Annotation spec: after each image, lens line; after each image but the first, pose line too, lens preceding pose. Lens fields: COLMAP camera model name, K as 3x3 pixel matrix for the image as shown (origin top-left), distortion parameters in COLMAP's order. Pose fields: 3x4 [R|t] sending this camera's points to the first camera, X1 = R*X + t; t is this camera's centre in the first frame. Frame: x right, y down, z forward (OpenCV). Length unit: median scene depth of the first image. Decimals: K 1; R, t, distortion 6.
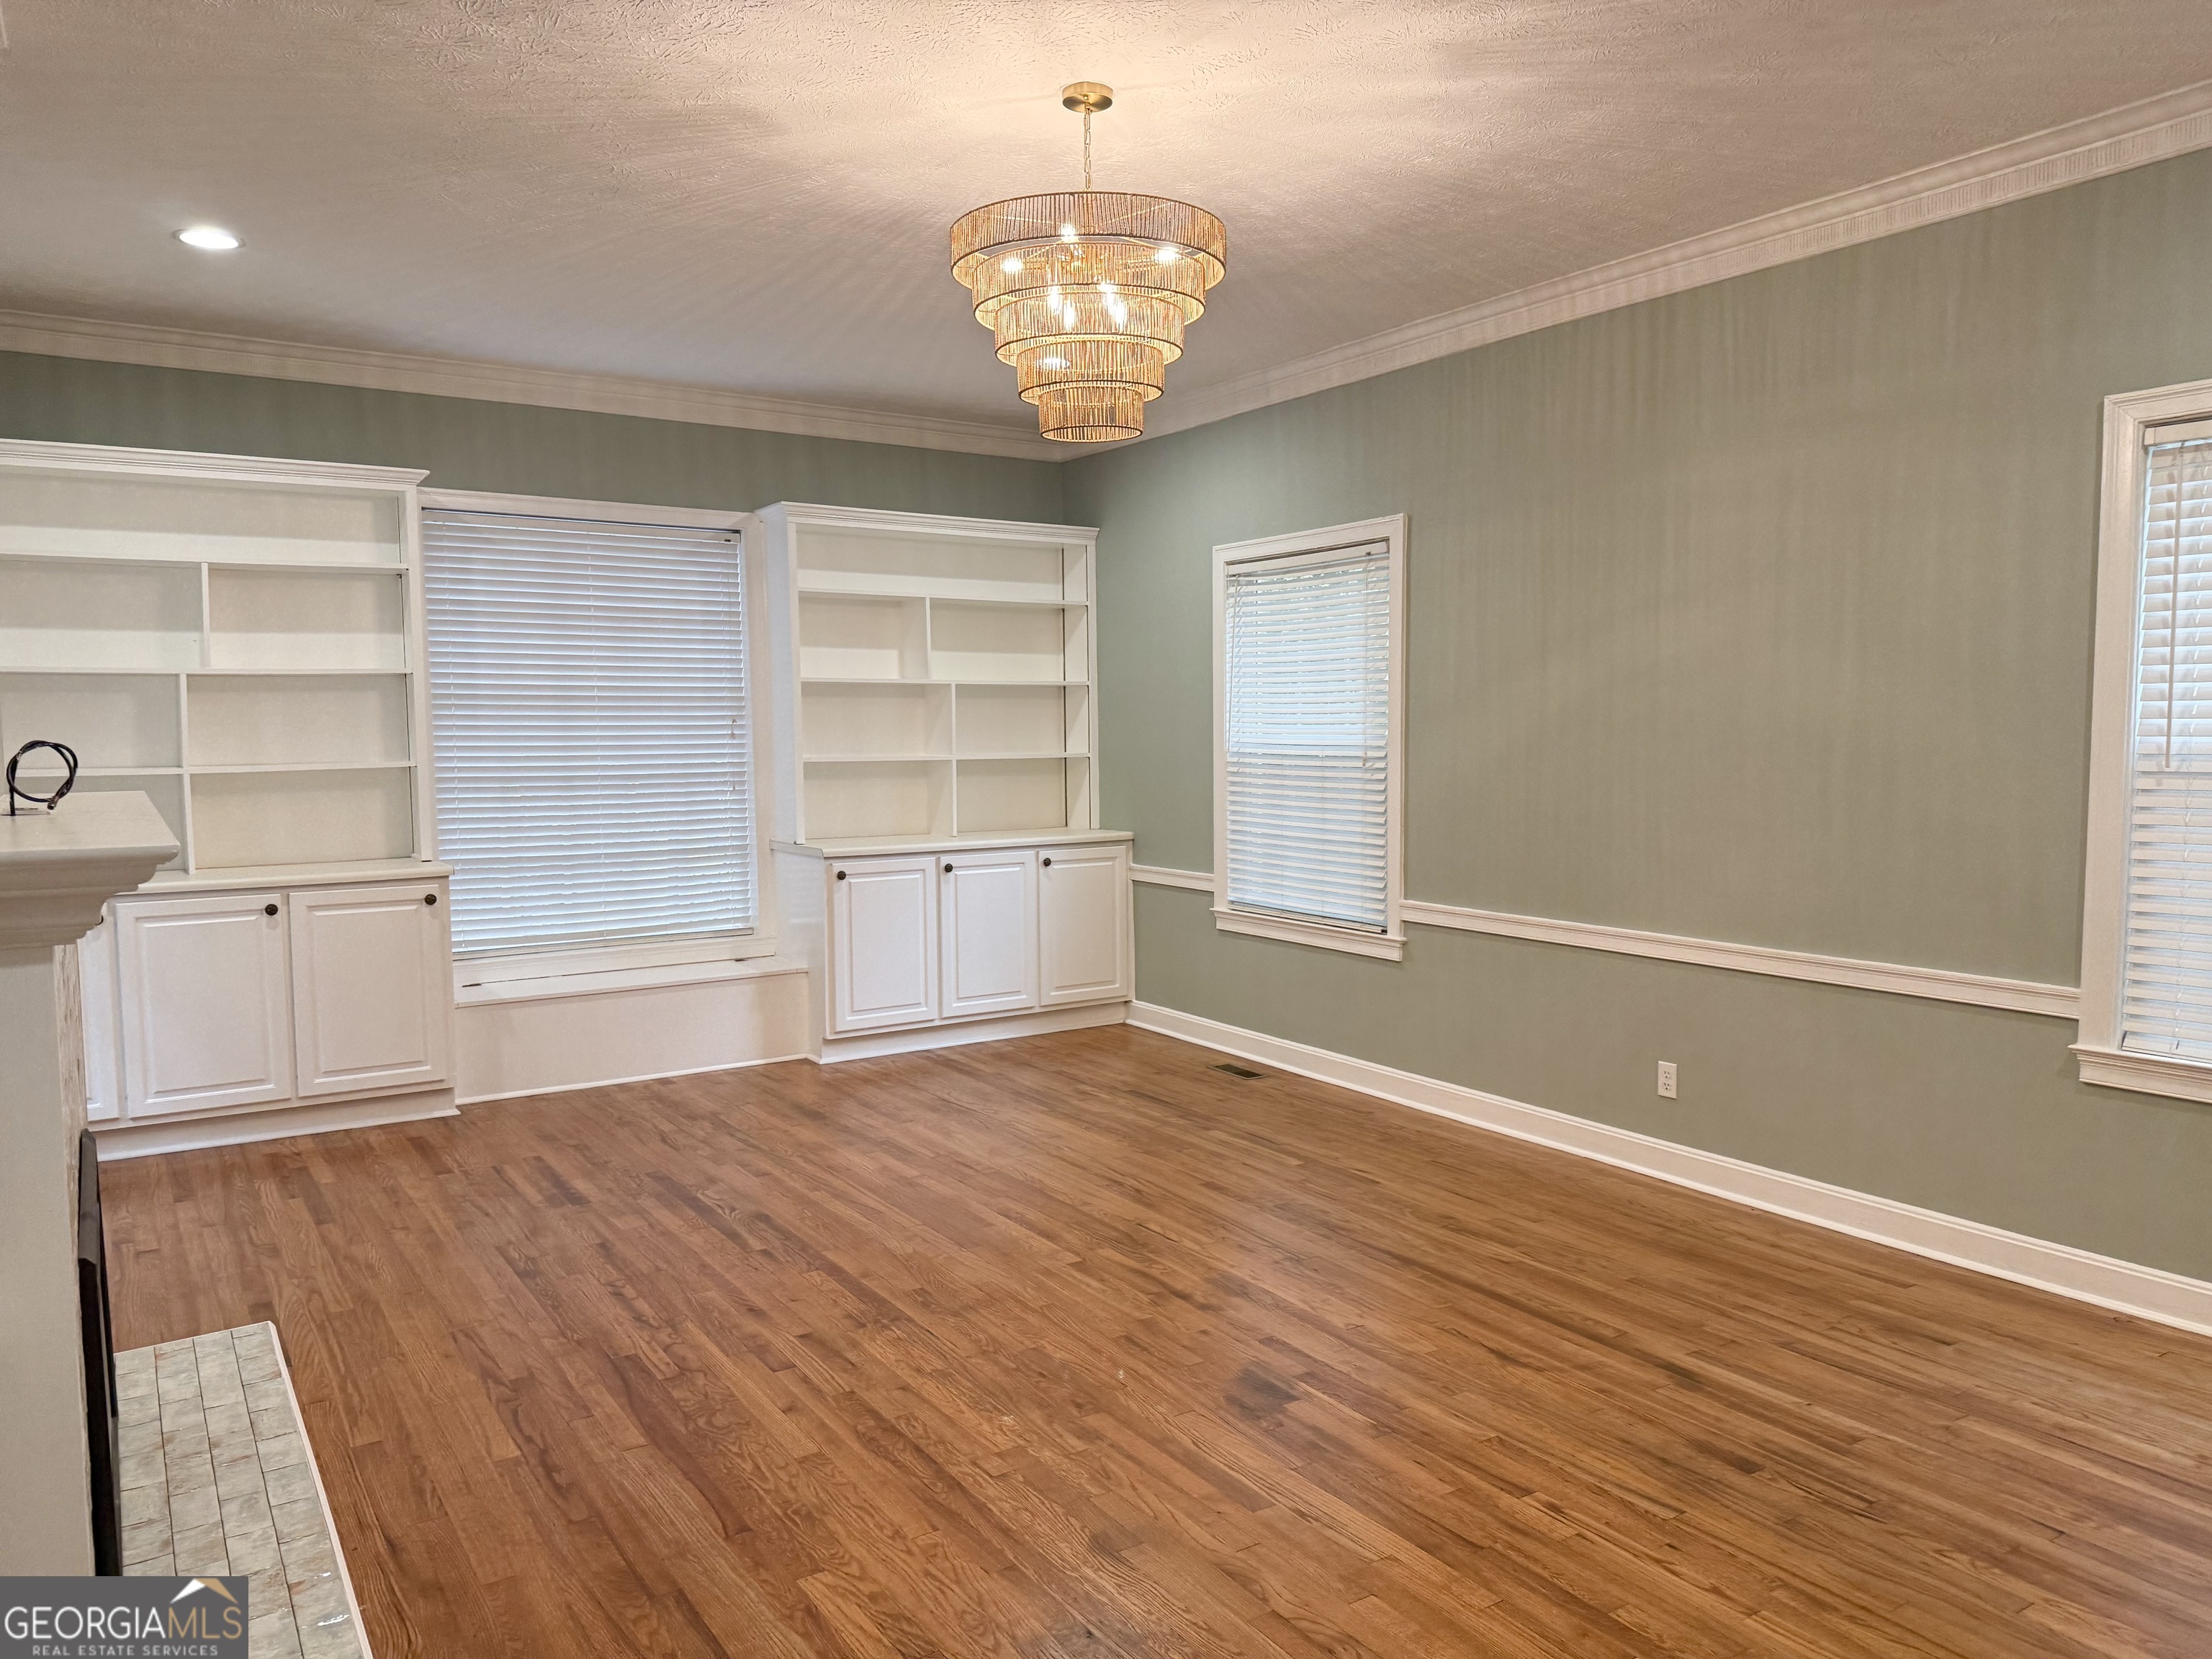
lens RADIAL K [[1560.9, 0, 1125.6], [0, 1560.9, 831.6], [0, 0, 1]] dist [0.034534, -0.037588]
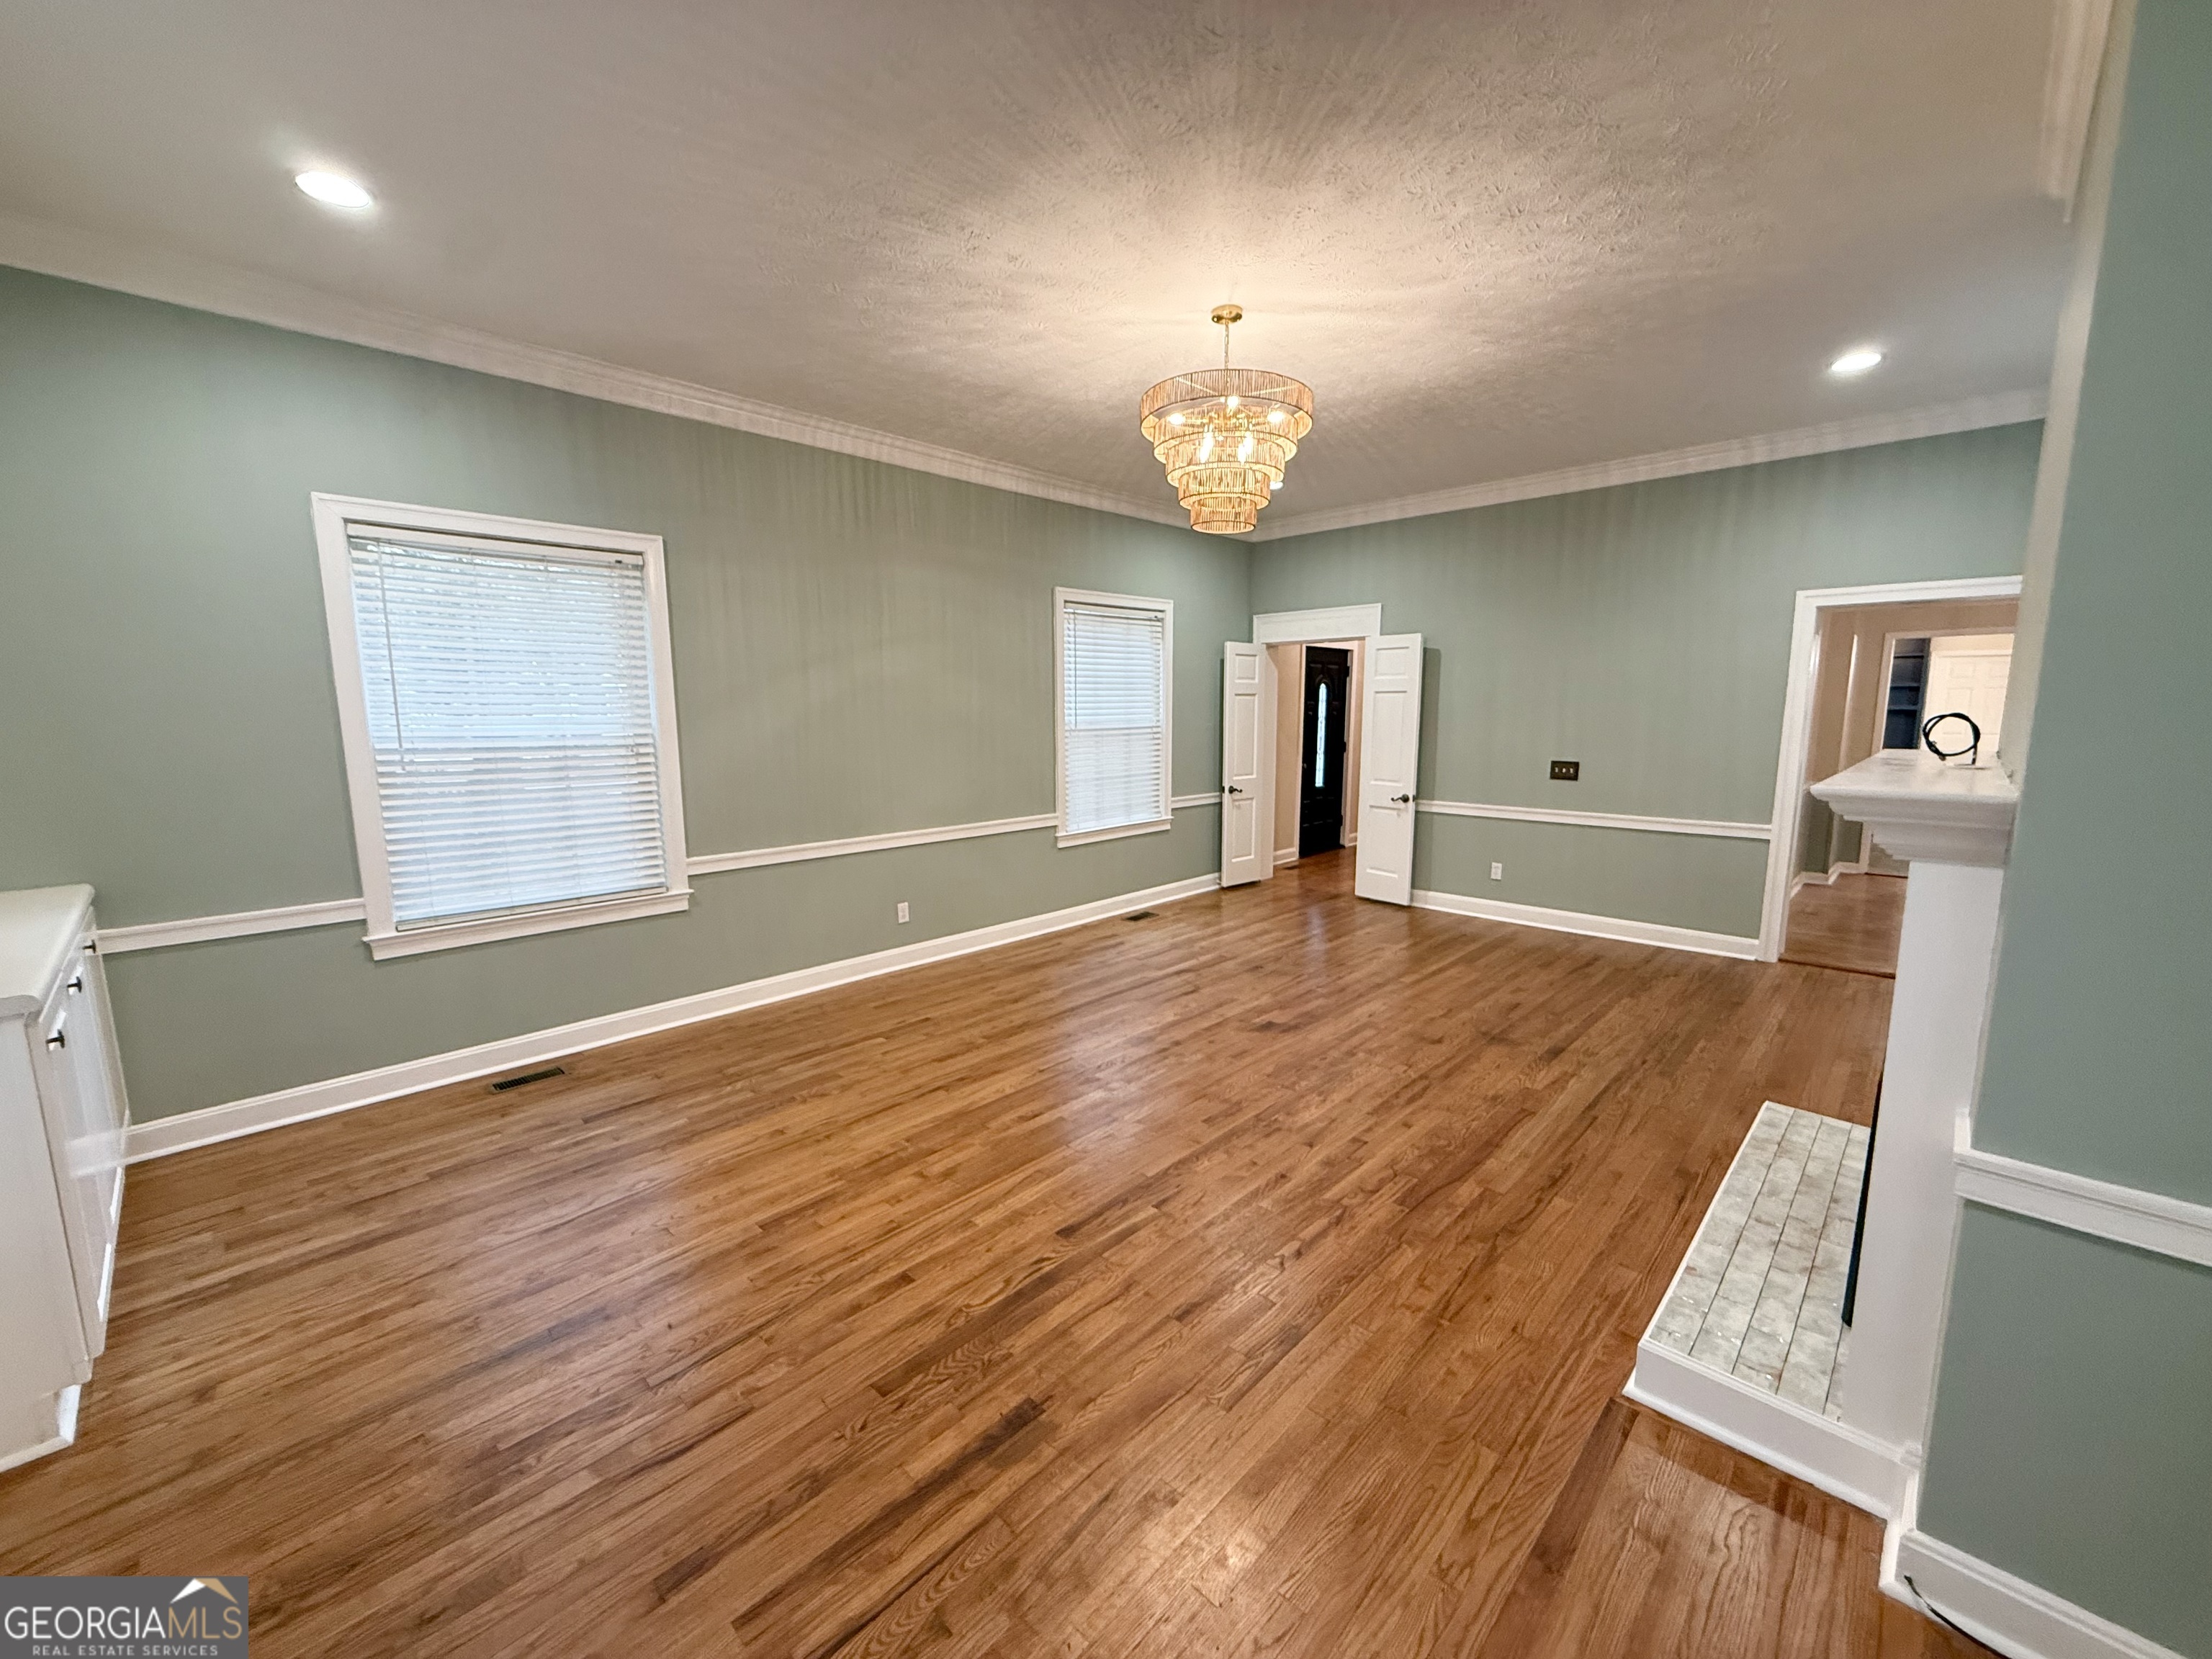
lens RADIAL K [[882.7, 0, 1094.2], [0, 882.7, 828.9], [0, 0, 1]] dist [0.006728, -0.000513]
pose [[-0.213882, -0.124717, 0.968865, -0.537626], [0.077812, 0.986490, 0.144163, -0.052880], [-0.973755, 0.106224, -0.201288, 0.789384]]
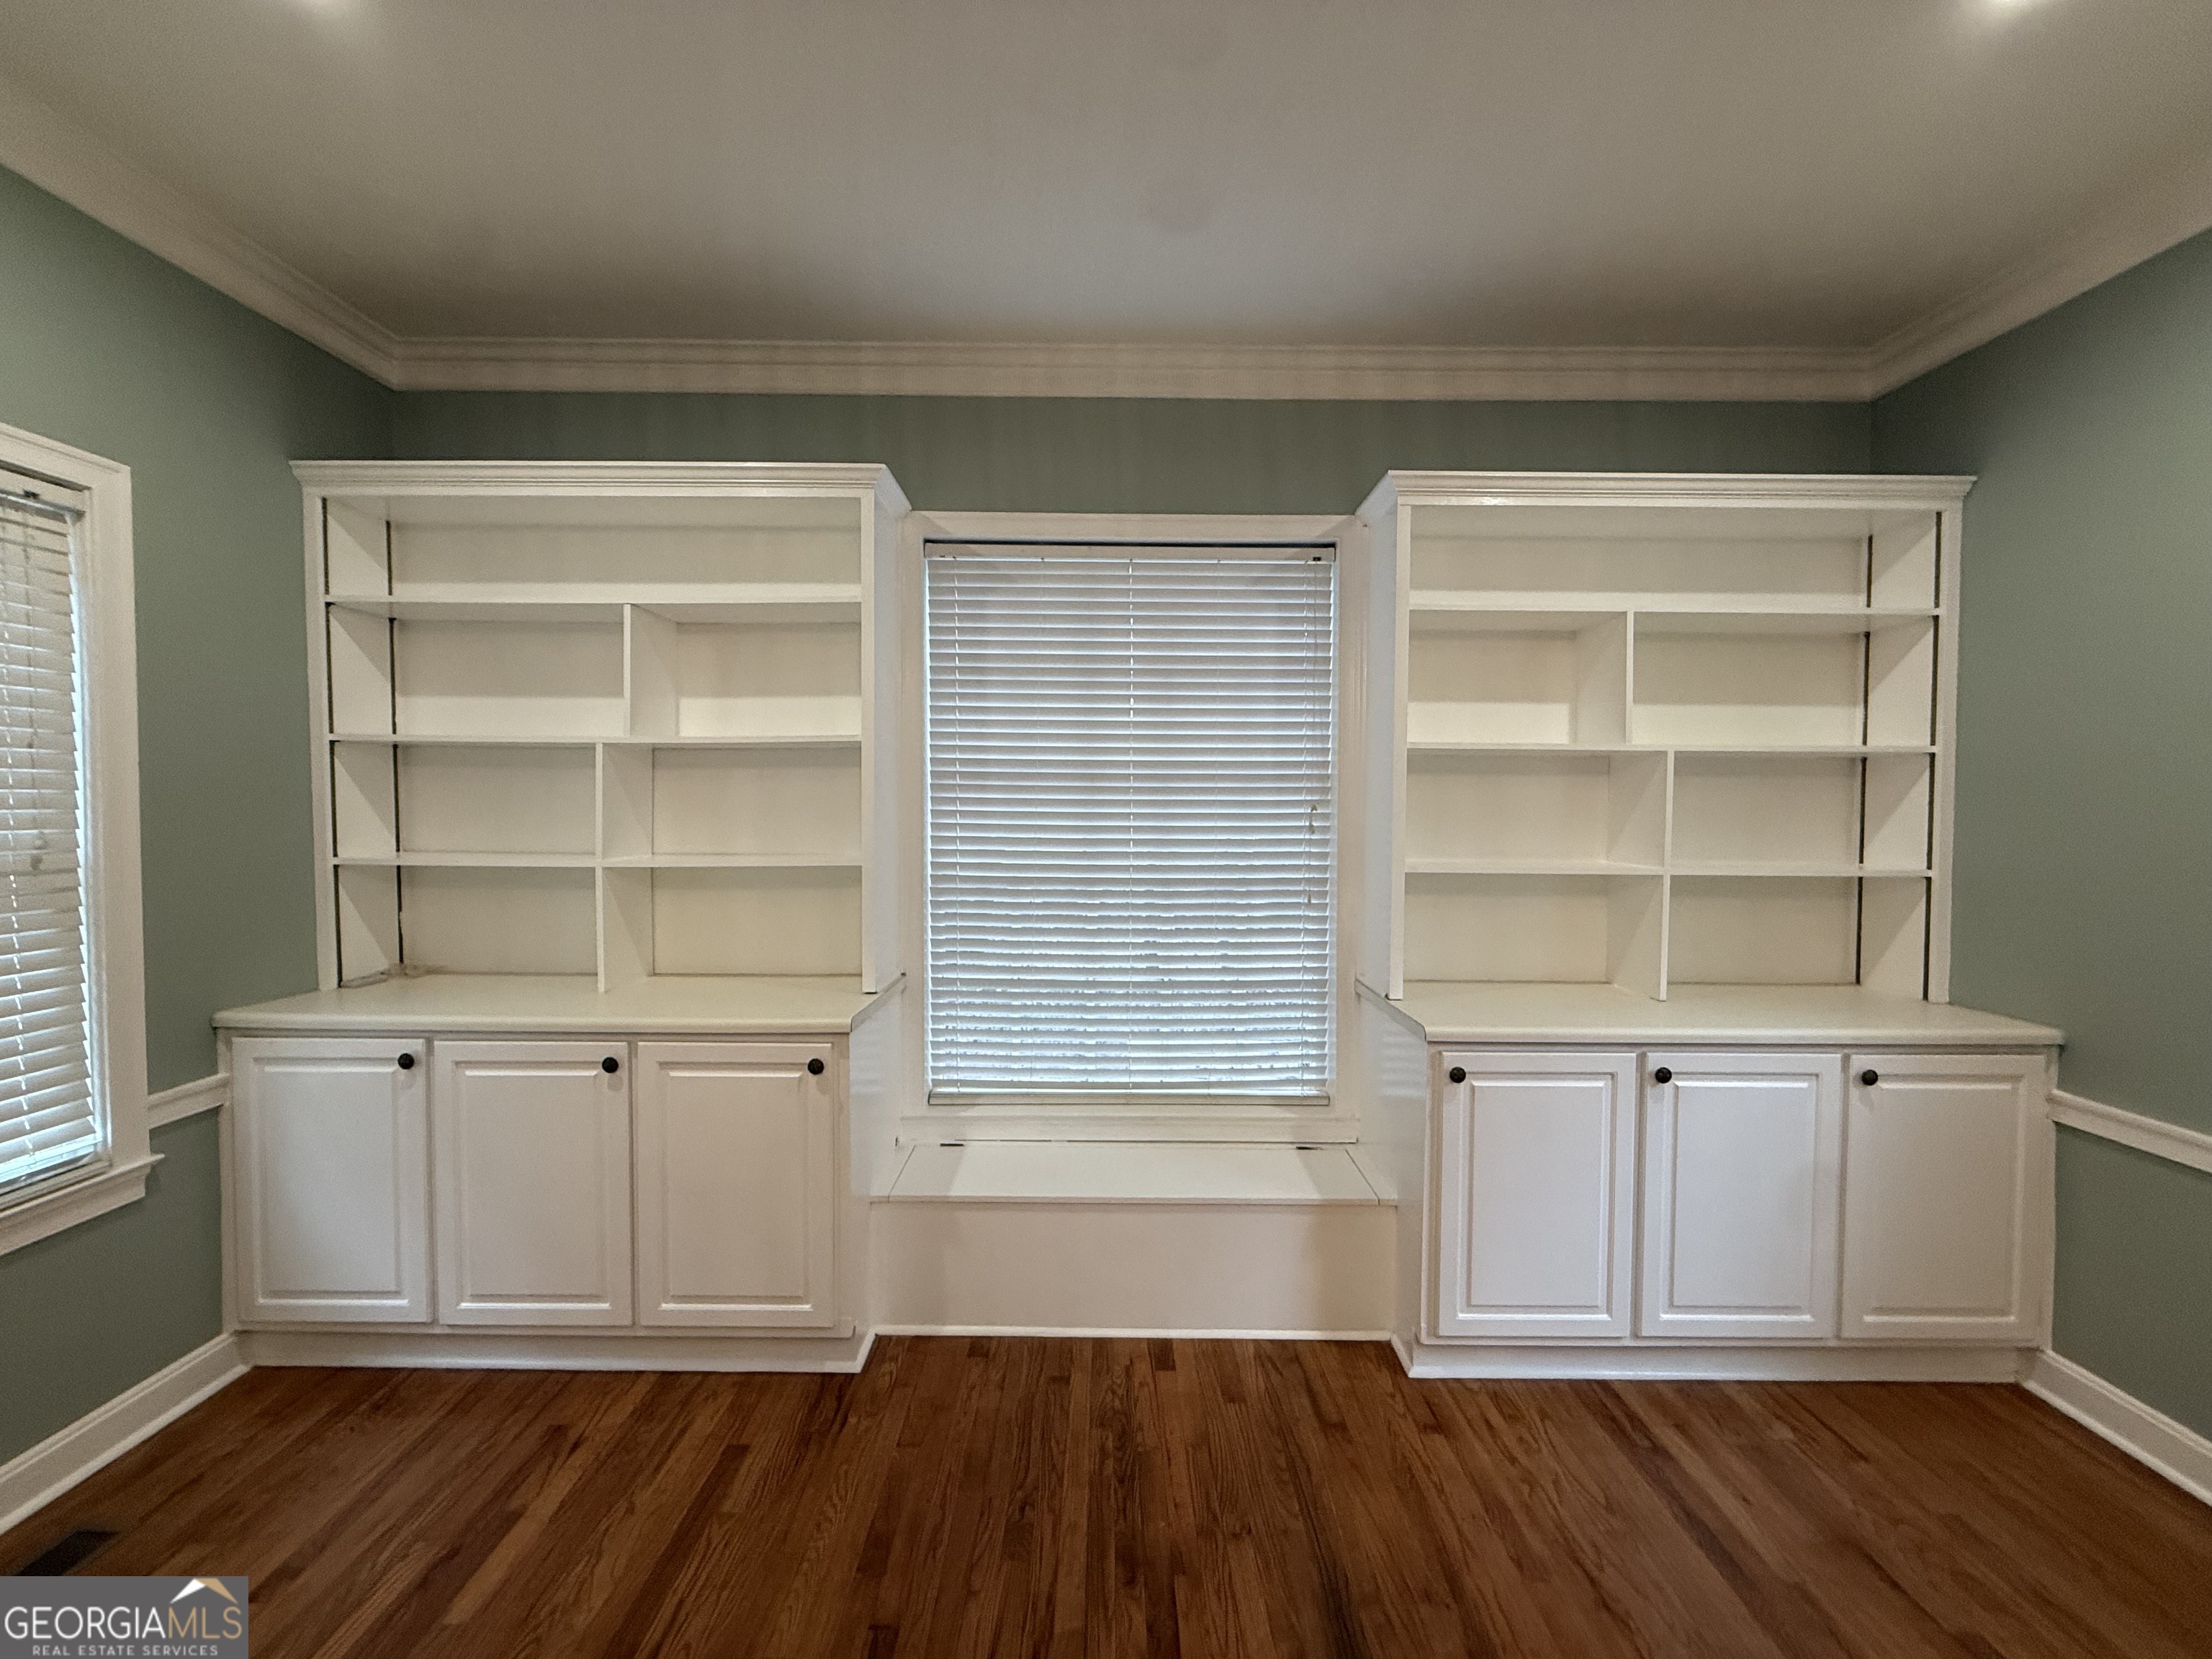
lens RADIAL K [[882.7, 0, 1108.9], [0, 882.7, 844.7], [0, 0, 1]] dist [0.006728, -0.000513]
pose [[0.836356, 0.033946, -0.547134, -0.120564], [-0.049836, 0.998656, -0.014220, -0.049567], [0.545916, 0.039160, 0.836924, 0.690329]]
